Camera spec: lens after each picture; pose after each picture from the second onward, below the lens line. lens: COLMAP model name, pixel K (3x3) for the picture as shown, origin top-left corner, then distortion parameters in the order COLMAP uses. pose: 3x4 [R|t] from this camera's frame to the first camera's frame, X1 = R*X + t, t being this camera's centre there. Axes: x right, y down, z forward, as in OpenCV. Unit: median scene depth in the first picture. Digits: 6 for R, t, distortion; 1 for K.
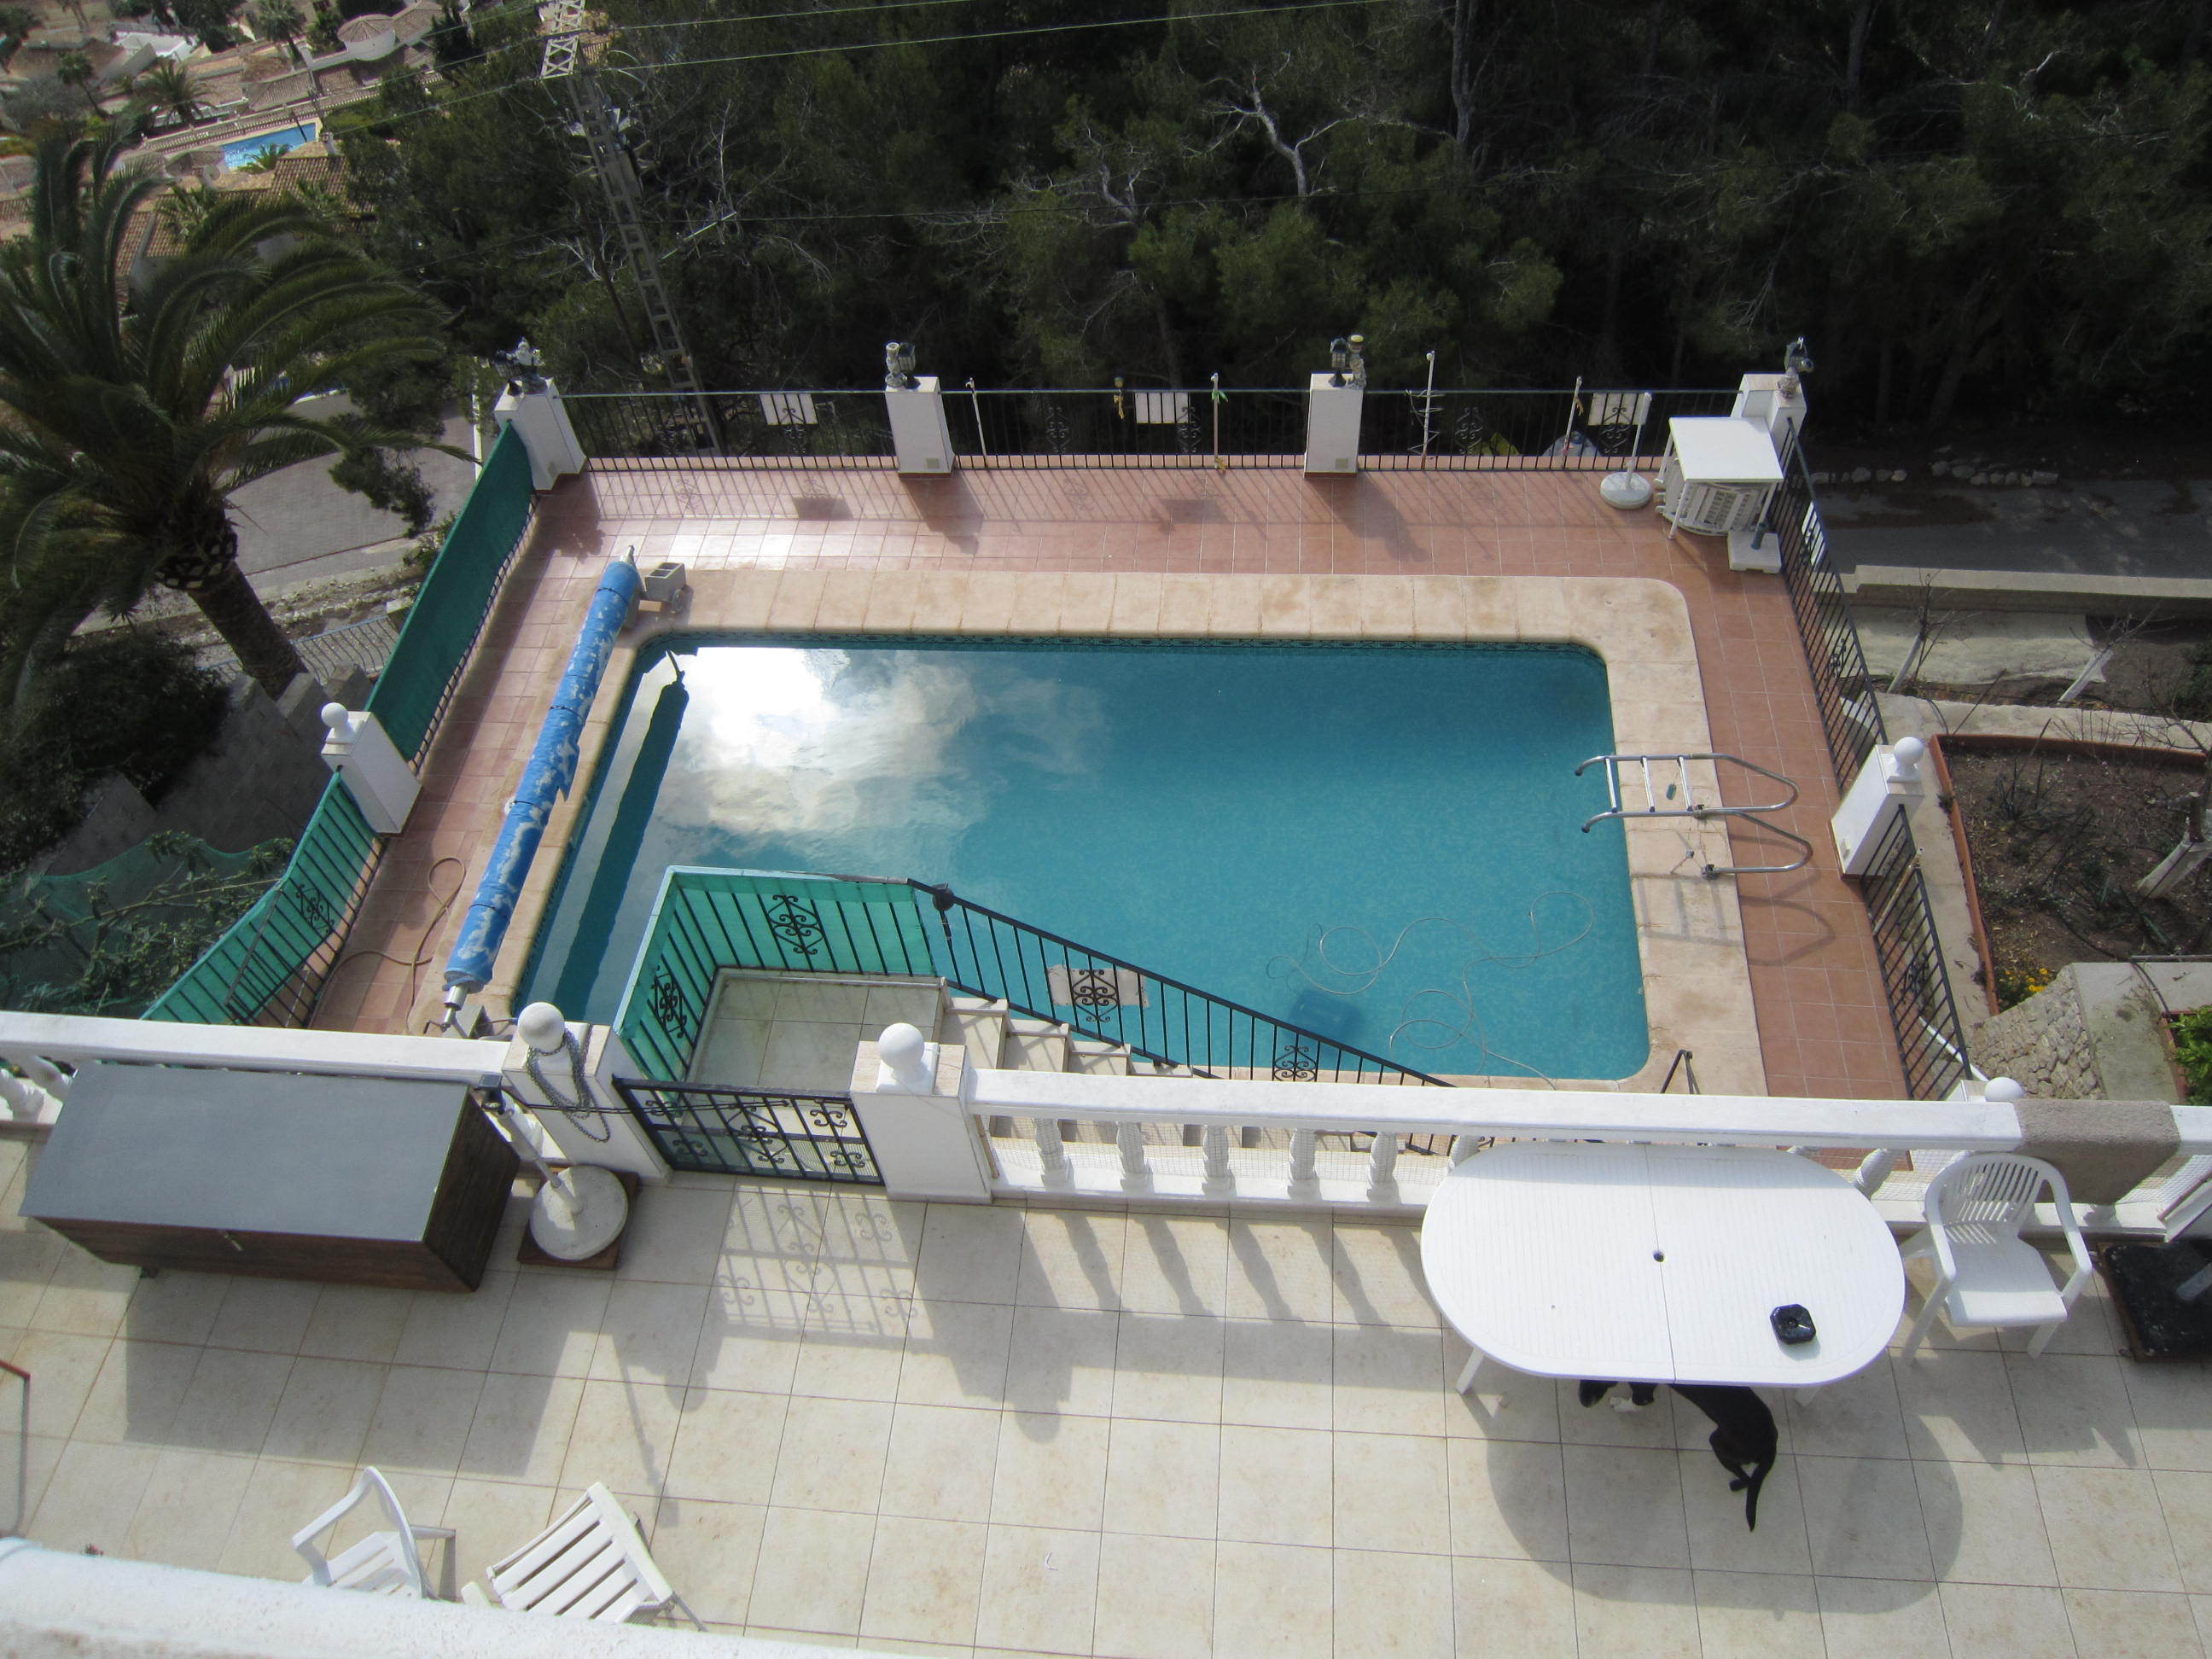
lens RADIAL K [[1570.5, 0, 1106.0], [0, 1570.5, 829.5], [0, 0, 1]] dist [-0.073256, 0.036023]
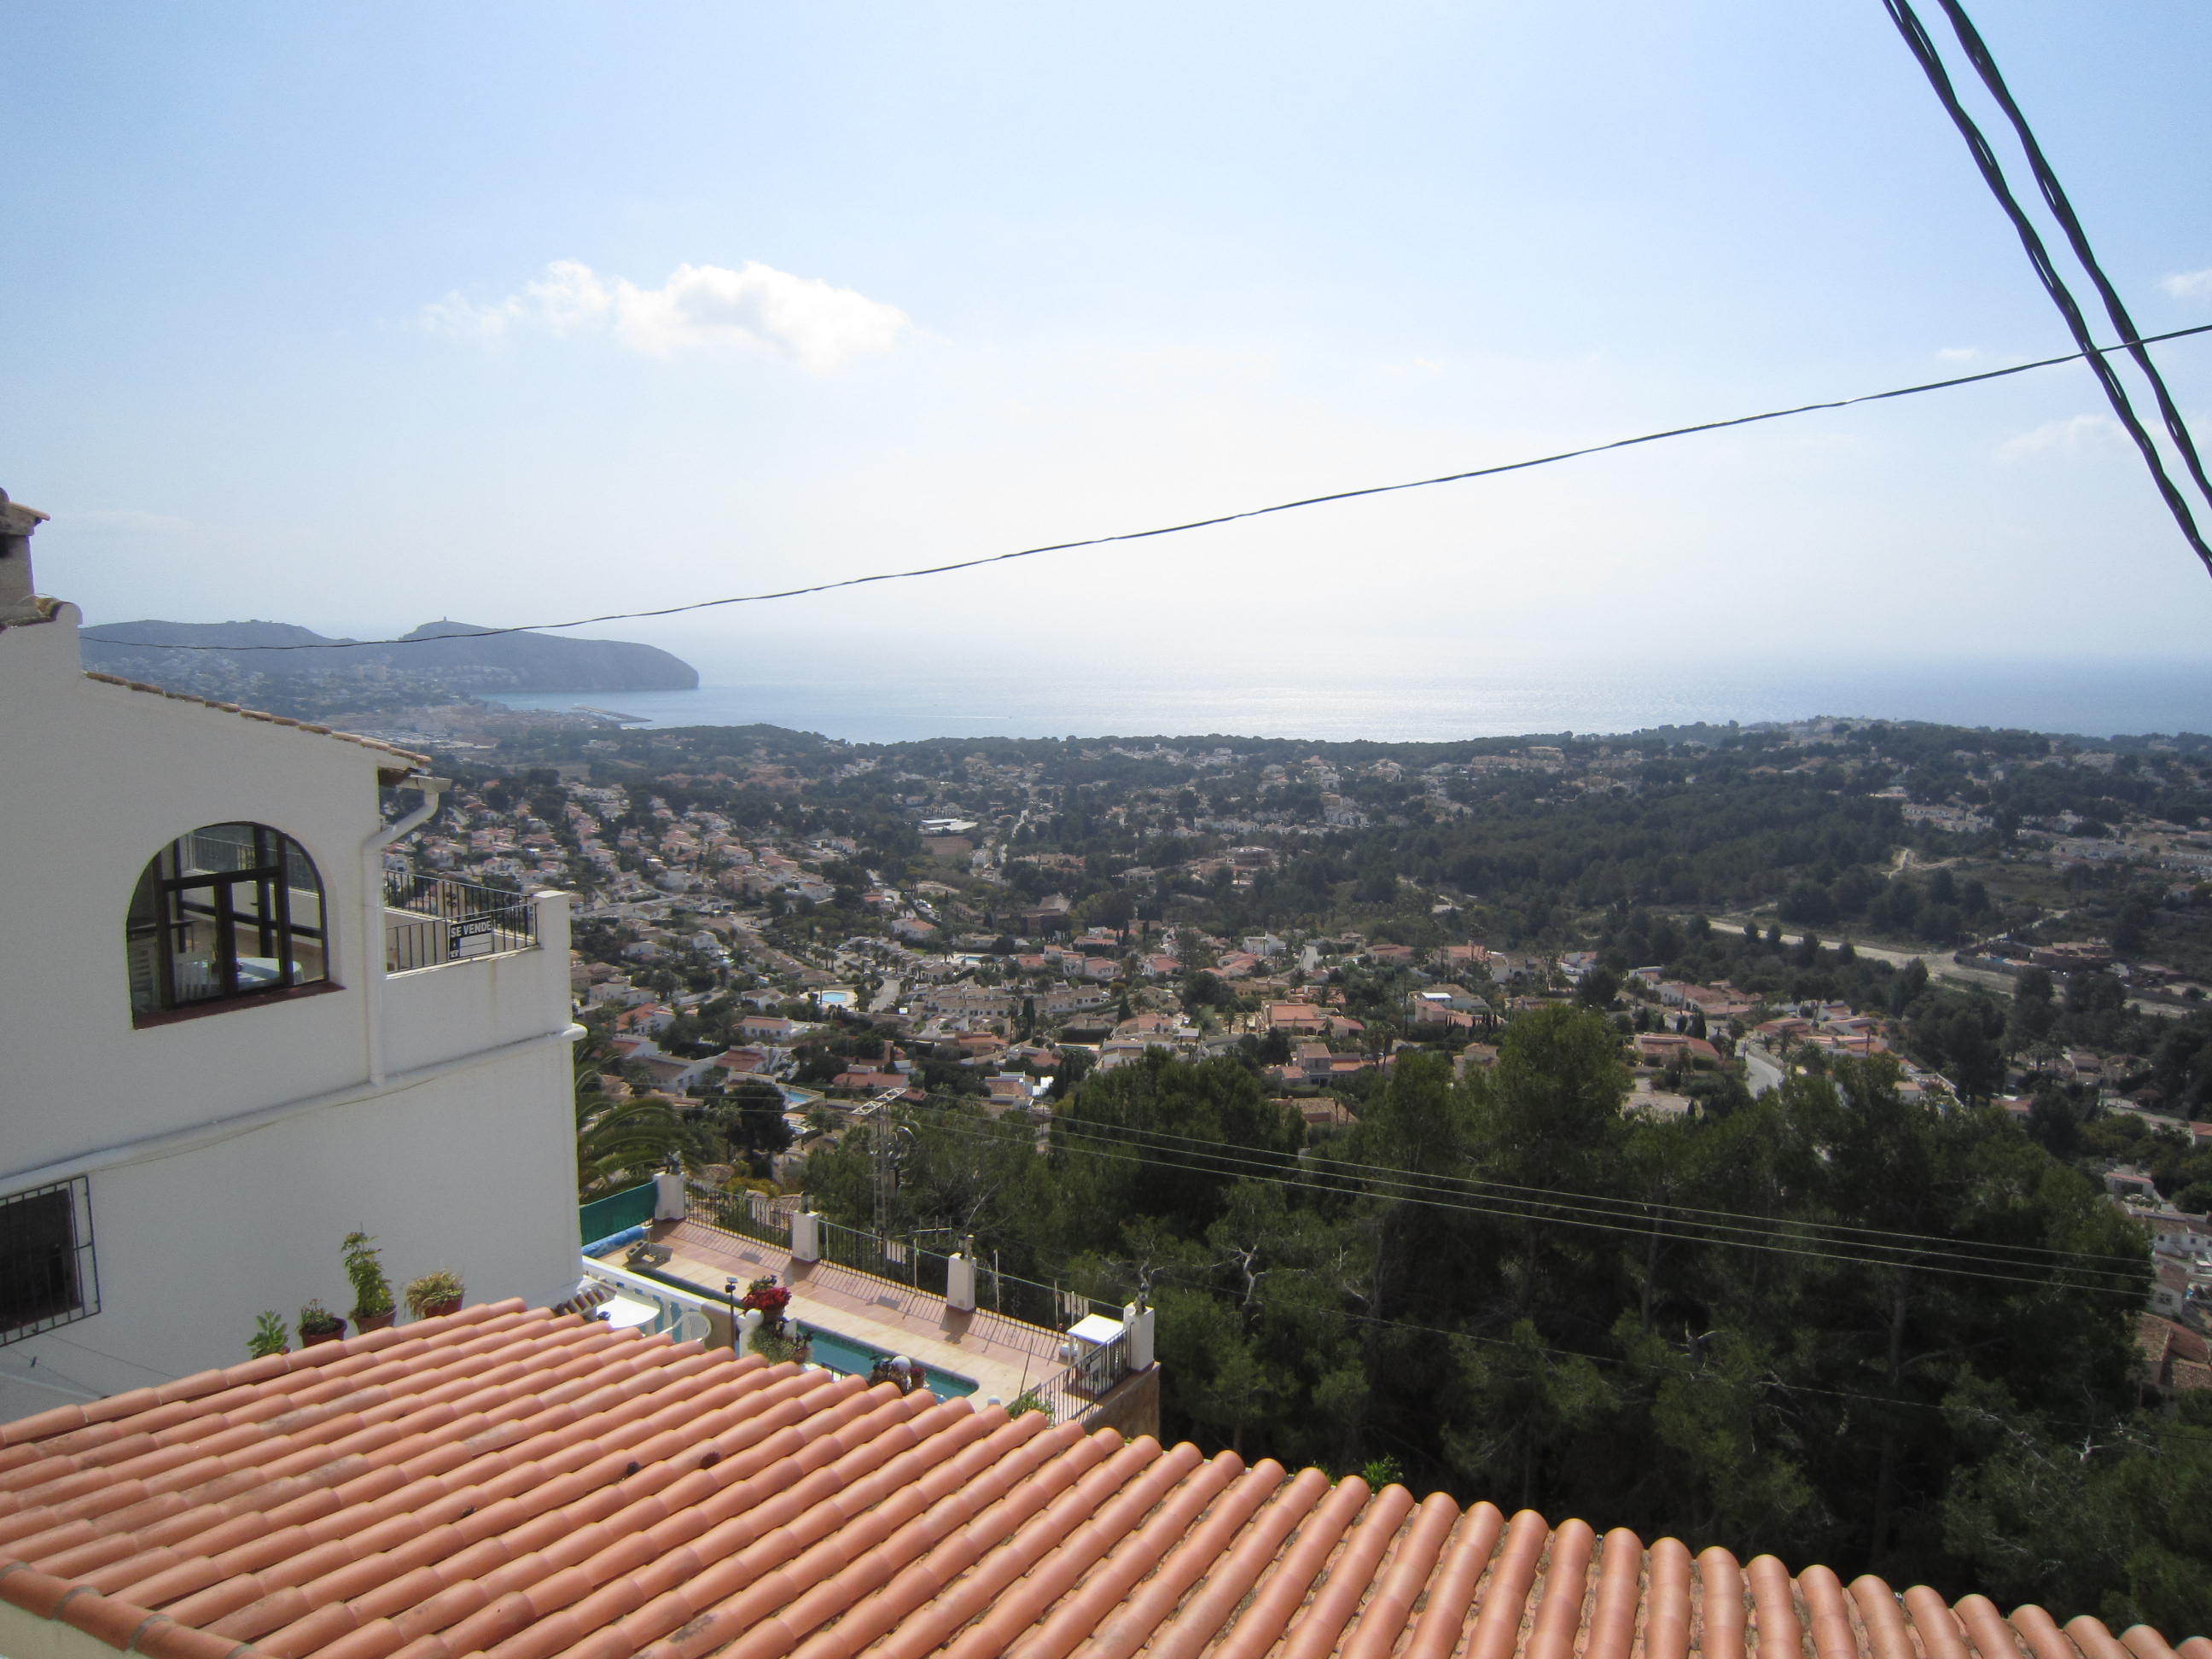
lens RADIAL K [[1570.5, 0, 1106.0], [0, 1570.5, 829.5], [0, 0, 1]] dist [-0.073256, 0.036023]
pose [[0.876489, 0.146061, -0.458730, 0.094493], [-0.427789, 0.673370, -0.602967, 0.039139], [0.220826, 0.724733, 0.652685, -0.055147]]
